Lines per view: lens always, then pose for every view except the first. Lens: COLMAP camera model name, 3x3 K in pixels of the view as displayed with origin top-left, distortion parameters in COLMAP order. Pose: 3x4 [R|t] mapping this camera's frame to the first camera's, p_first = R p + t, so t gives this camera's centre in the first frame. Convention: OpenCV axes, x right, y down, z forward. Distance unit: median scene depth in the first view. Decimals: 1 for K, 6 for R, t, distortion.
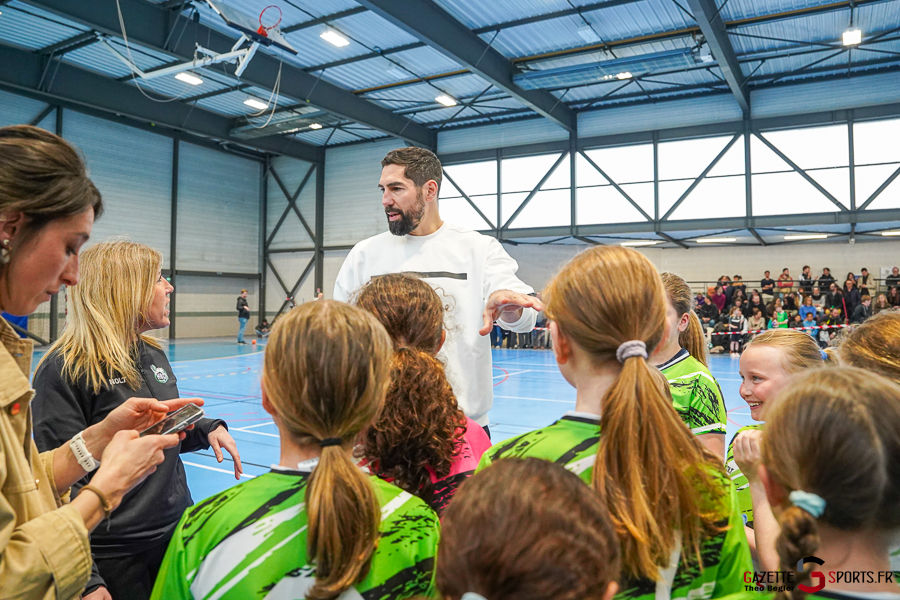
lens RADIAL K [[648.6, 0, 450.0], [0, 648.6, 300.0], [0, 0, 1]] dist [-0.042089, 0.001431]
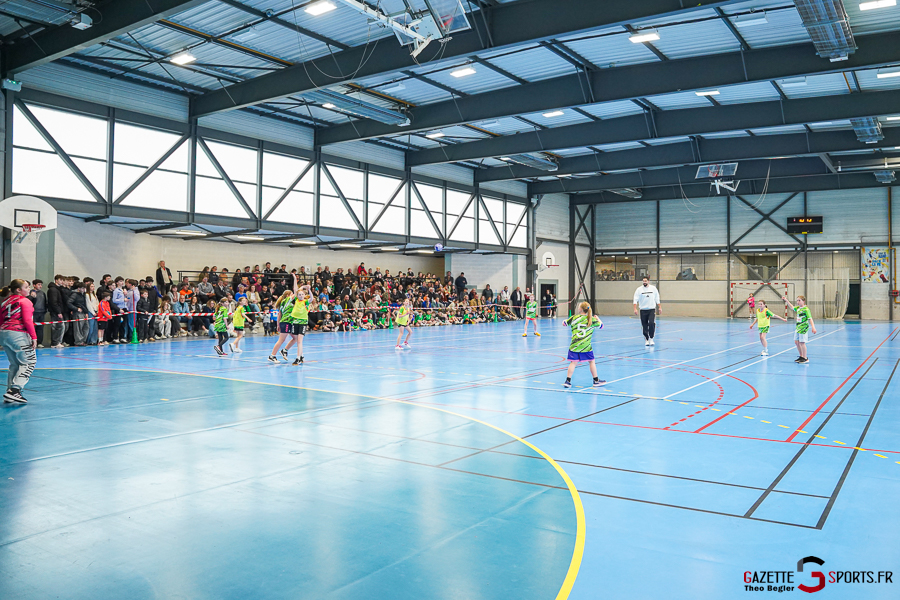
lens RADIAL K [[717.0, 0, 450.0], [0, 717.0, 300.0], [0, 0, 1]] dist [-0.008569, 0.001406]
pose [[0.128601, -0.015342, 0.991578, -4.207831], [-0.010367, 0.999805, 0.016813, -0.028135], [-0.991642, -0.012442, 0.128417, 2.361346]]
